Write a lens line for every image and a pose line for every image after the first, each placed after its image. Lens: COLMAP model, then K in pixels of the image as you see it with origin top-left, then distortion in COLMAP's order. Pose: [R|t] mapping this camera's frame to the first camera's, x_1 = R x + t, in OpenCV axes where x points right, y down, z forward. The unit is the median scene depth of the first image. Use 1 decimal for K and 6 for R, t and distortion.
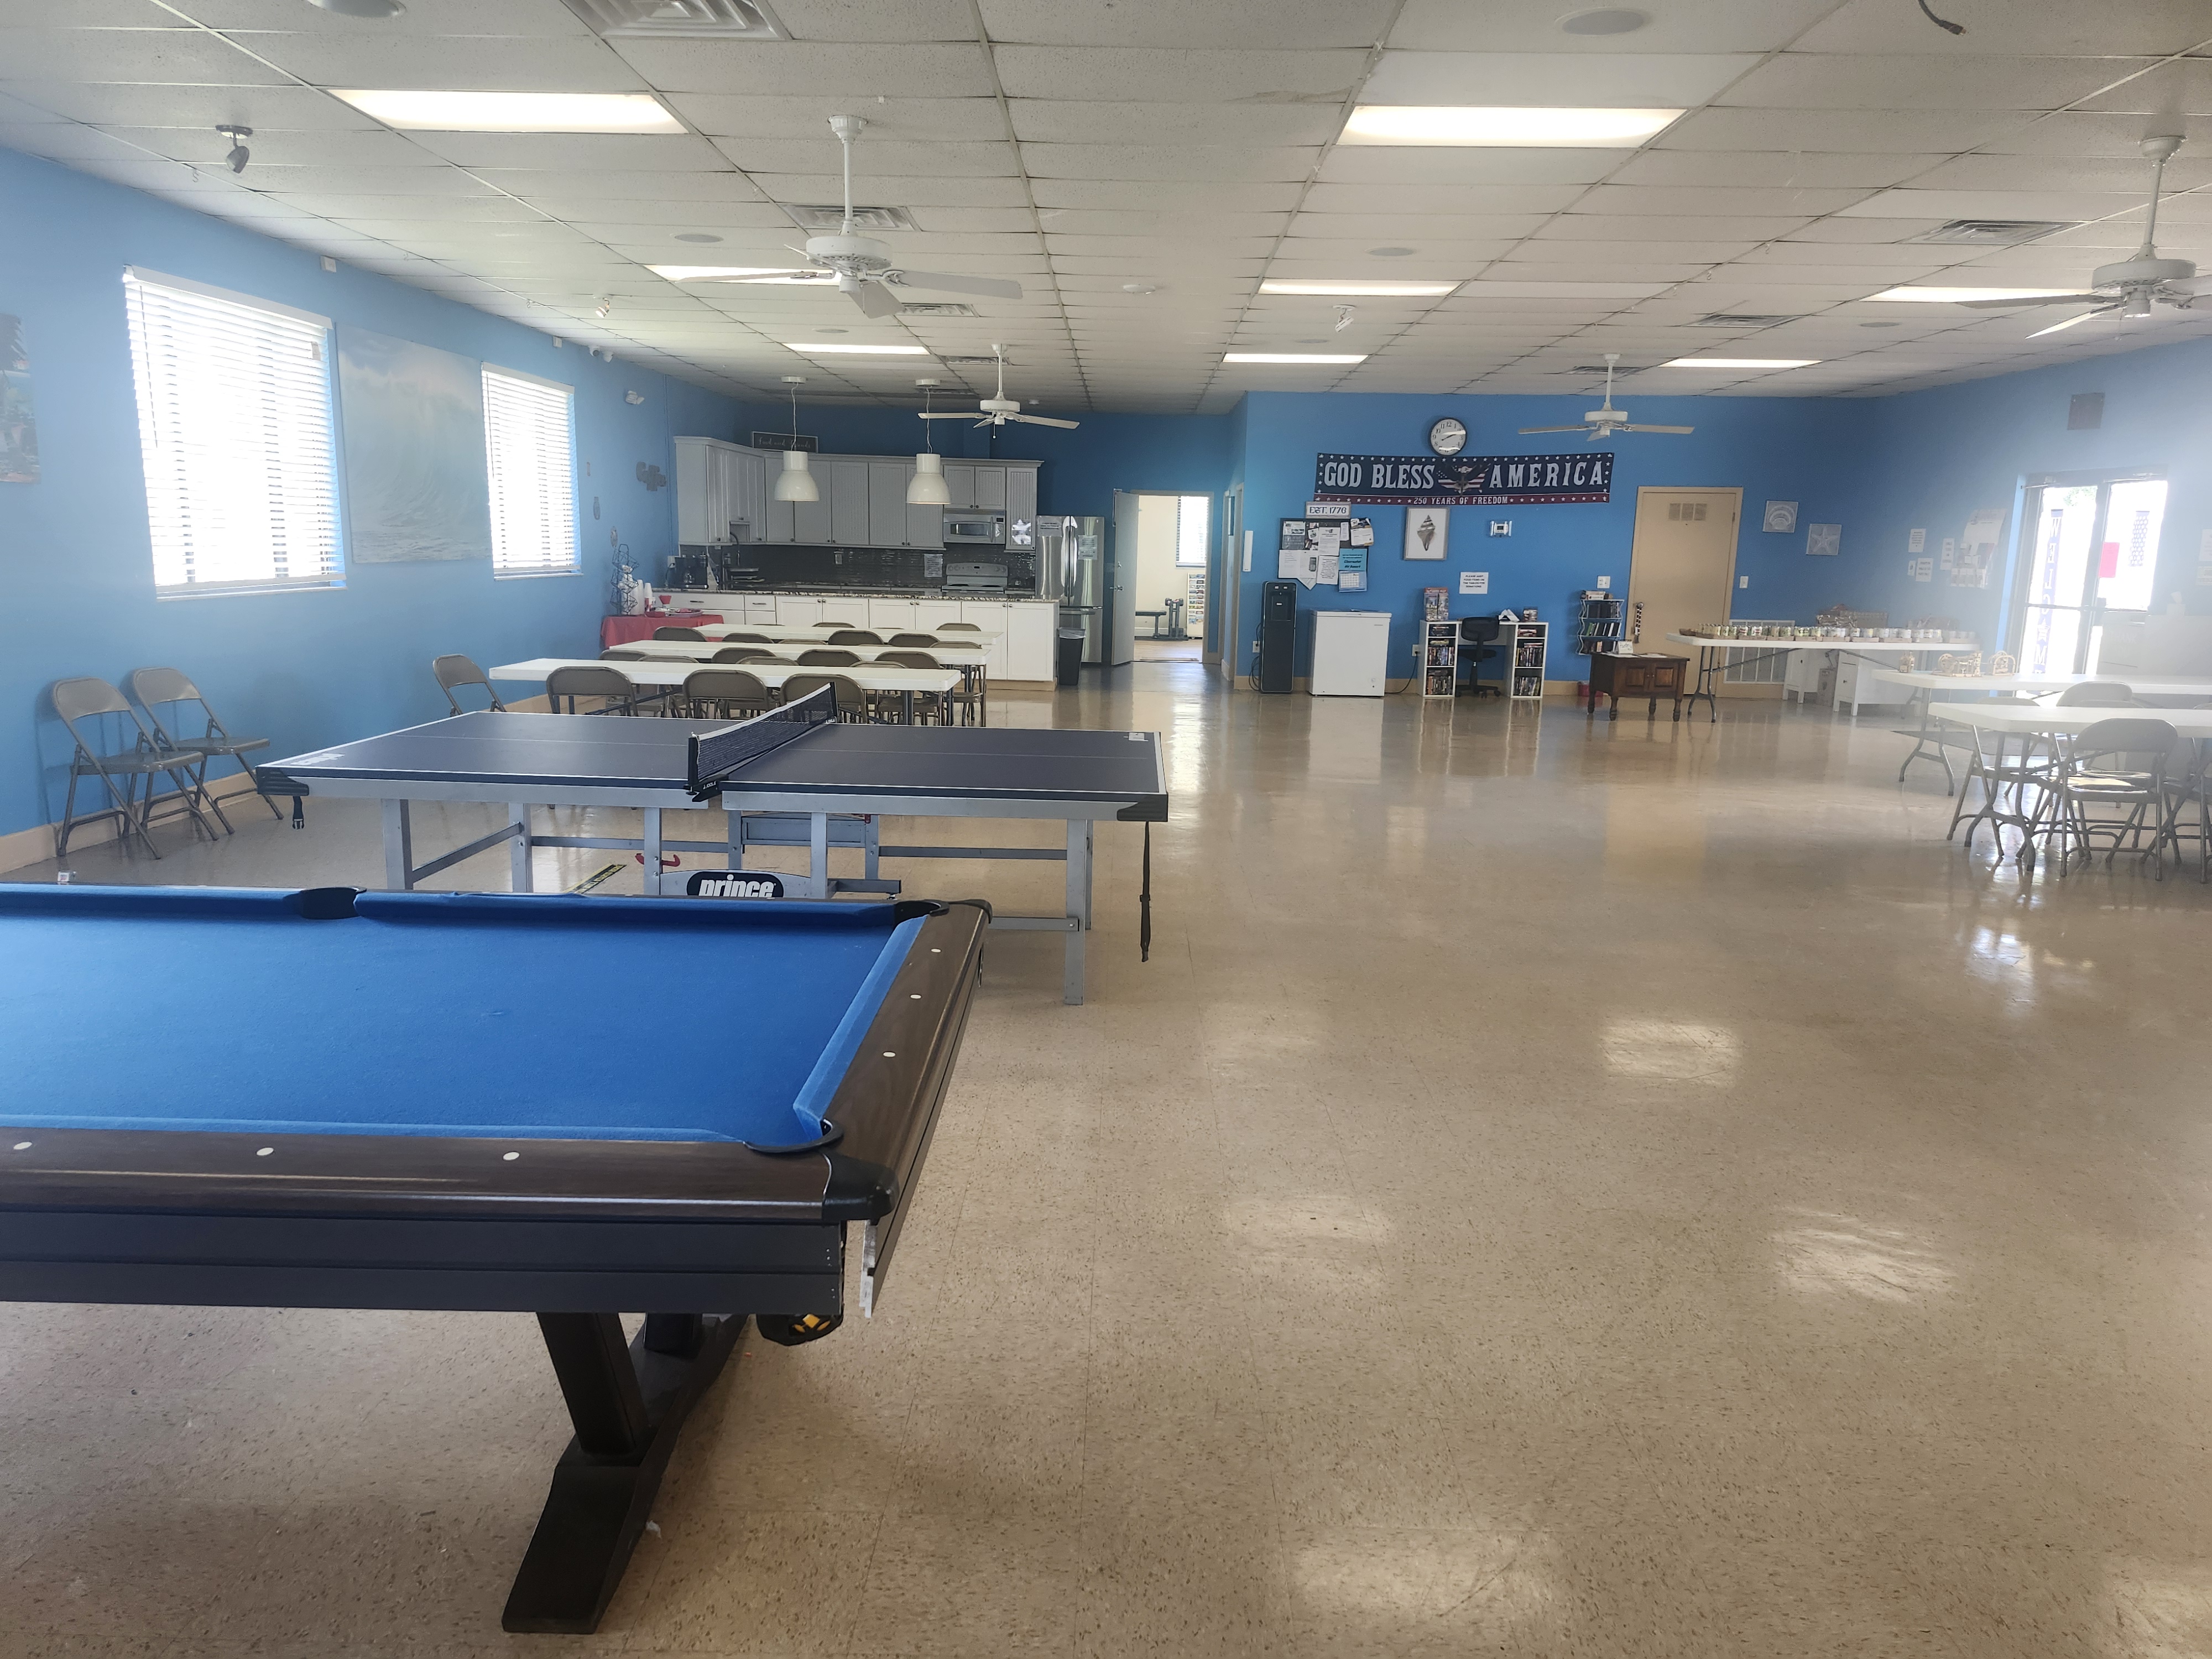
lens RADIAL K [[1542.7, 0, 1113.8], [0, 1542.7, 825.4], [0, 0, 1]] dist [0.080069, -0.071614]
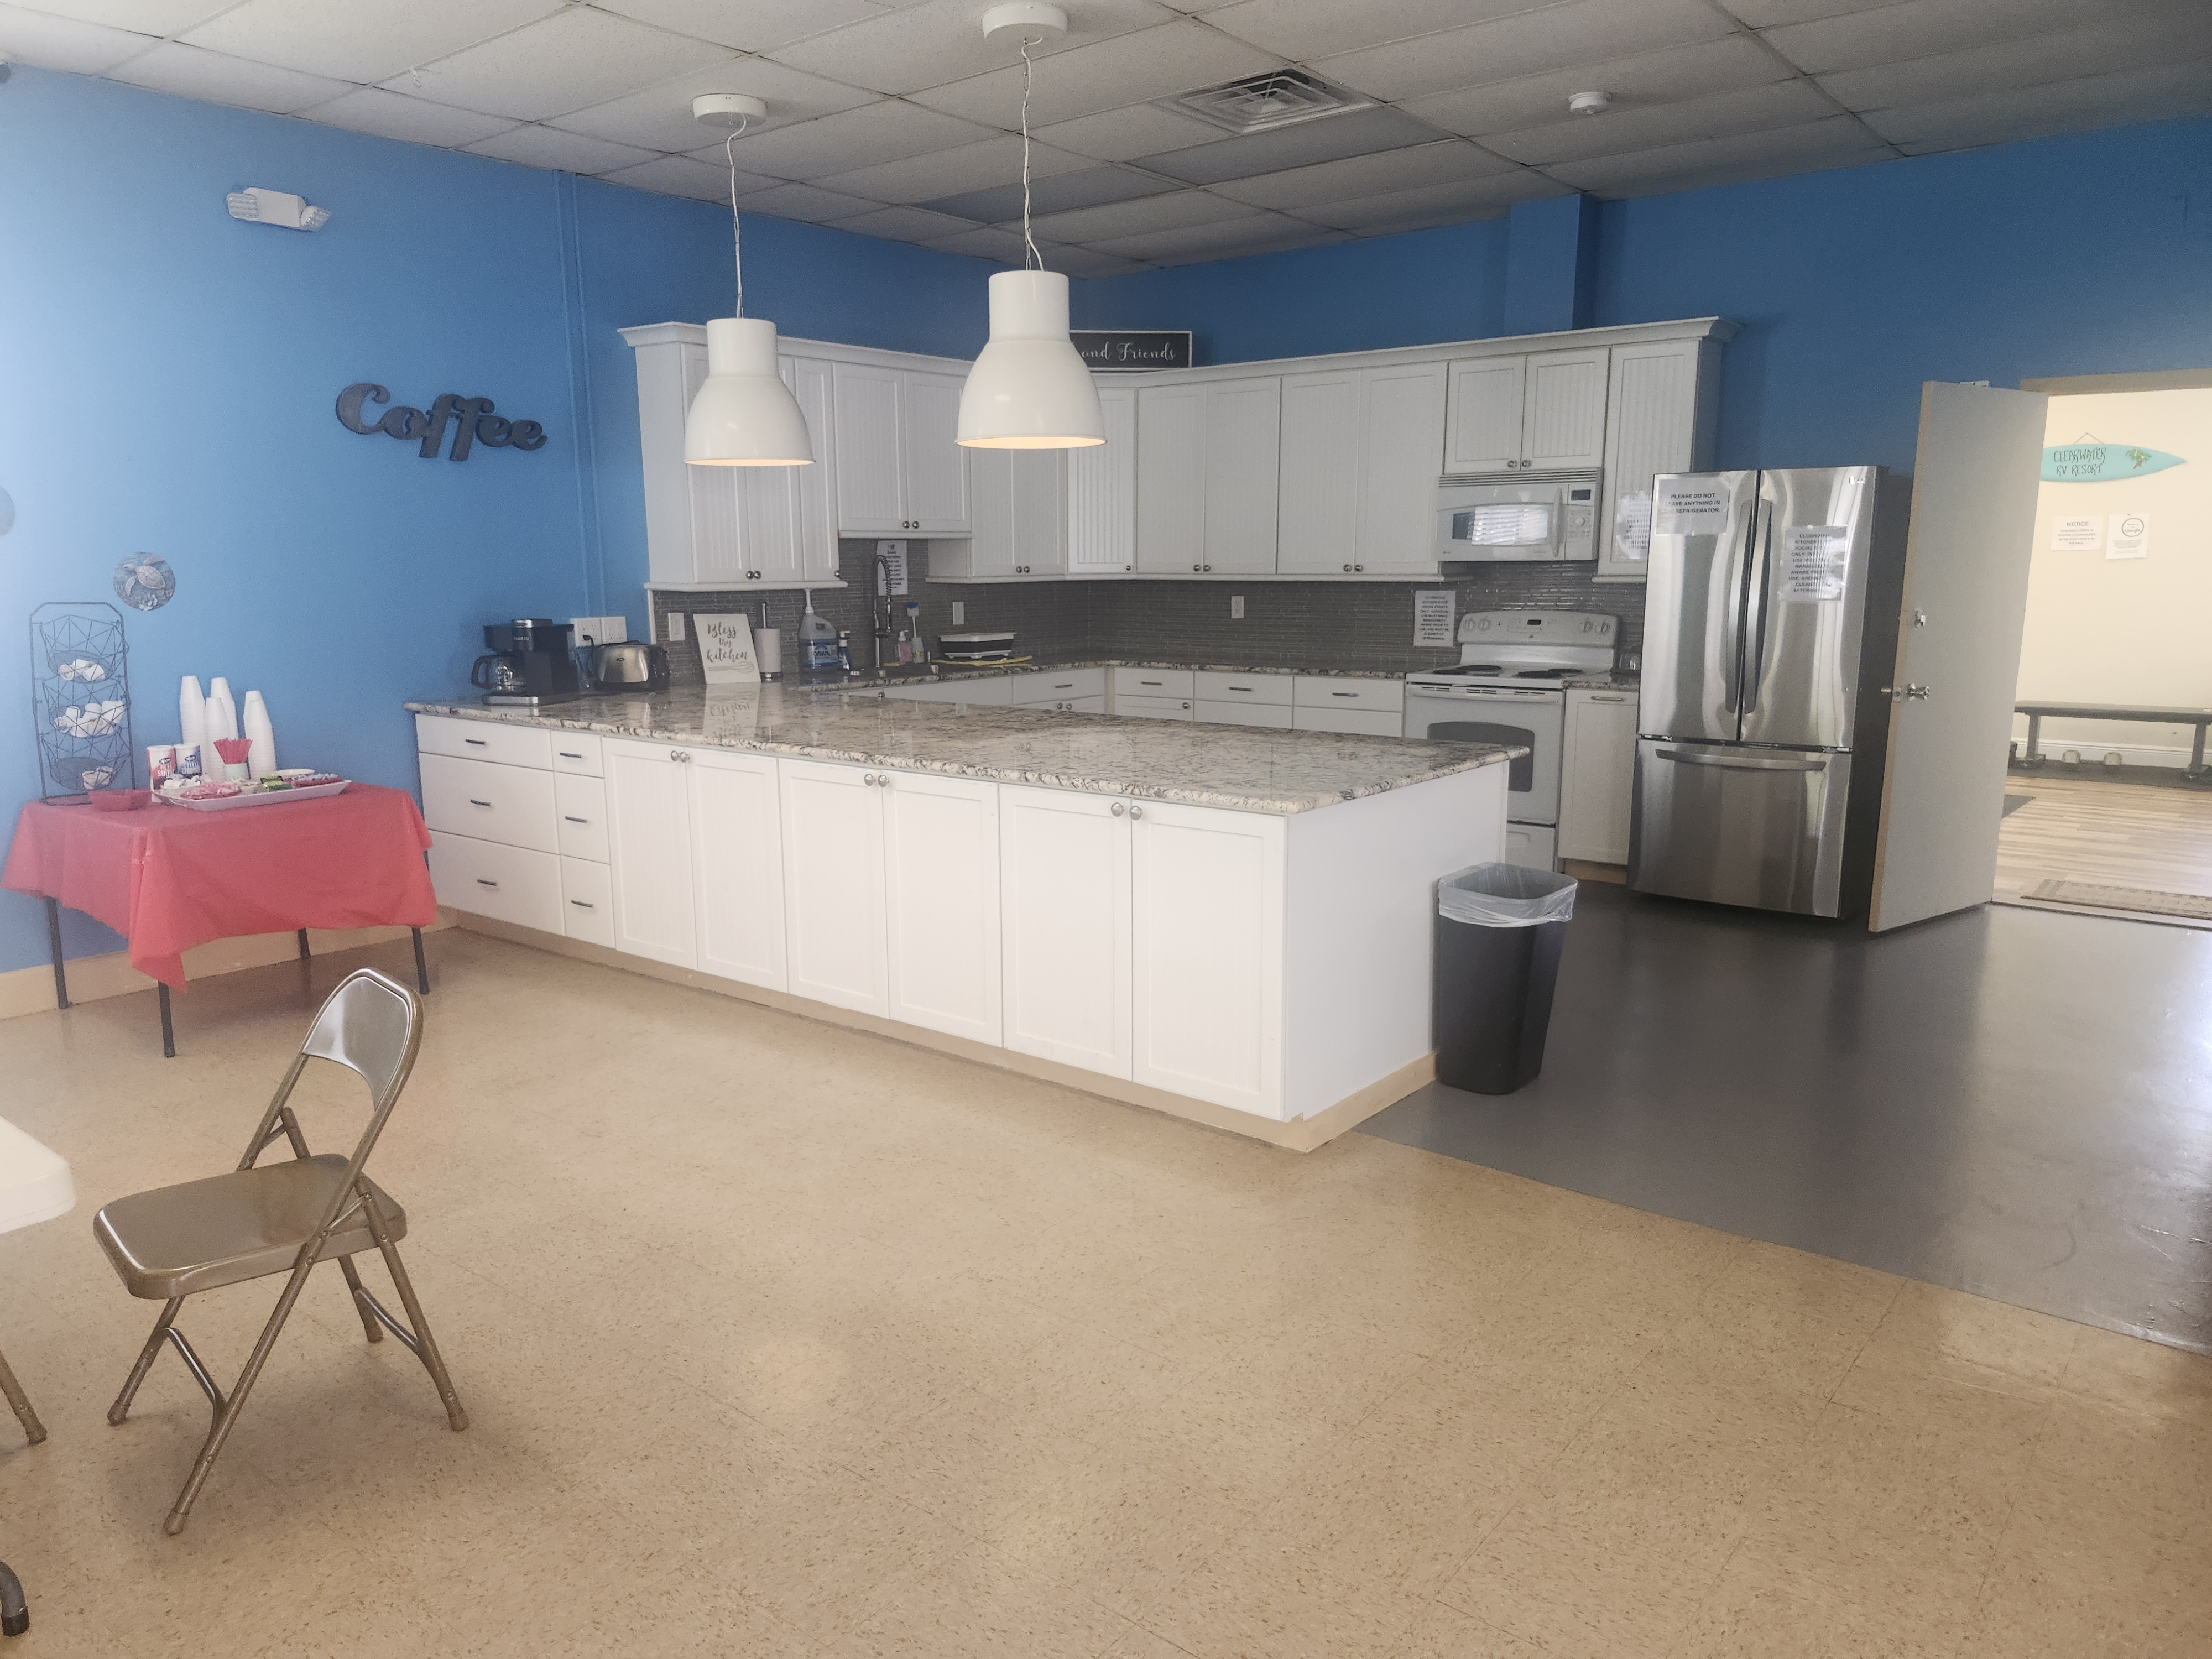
lens RADIAL K [[1542.7, 0, 1113.8], [0, 1542.7, 825.4], [0, 0, 1]] dist [0.080069, -0.071614]
pose [[0.786867, 0.078490, -0.612111, 0.071105], [-0.084940, 0.996213, 0.018553, -0.116068], [0.611249, 0.037393, 0.790554, 0.639131]]
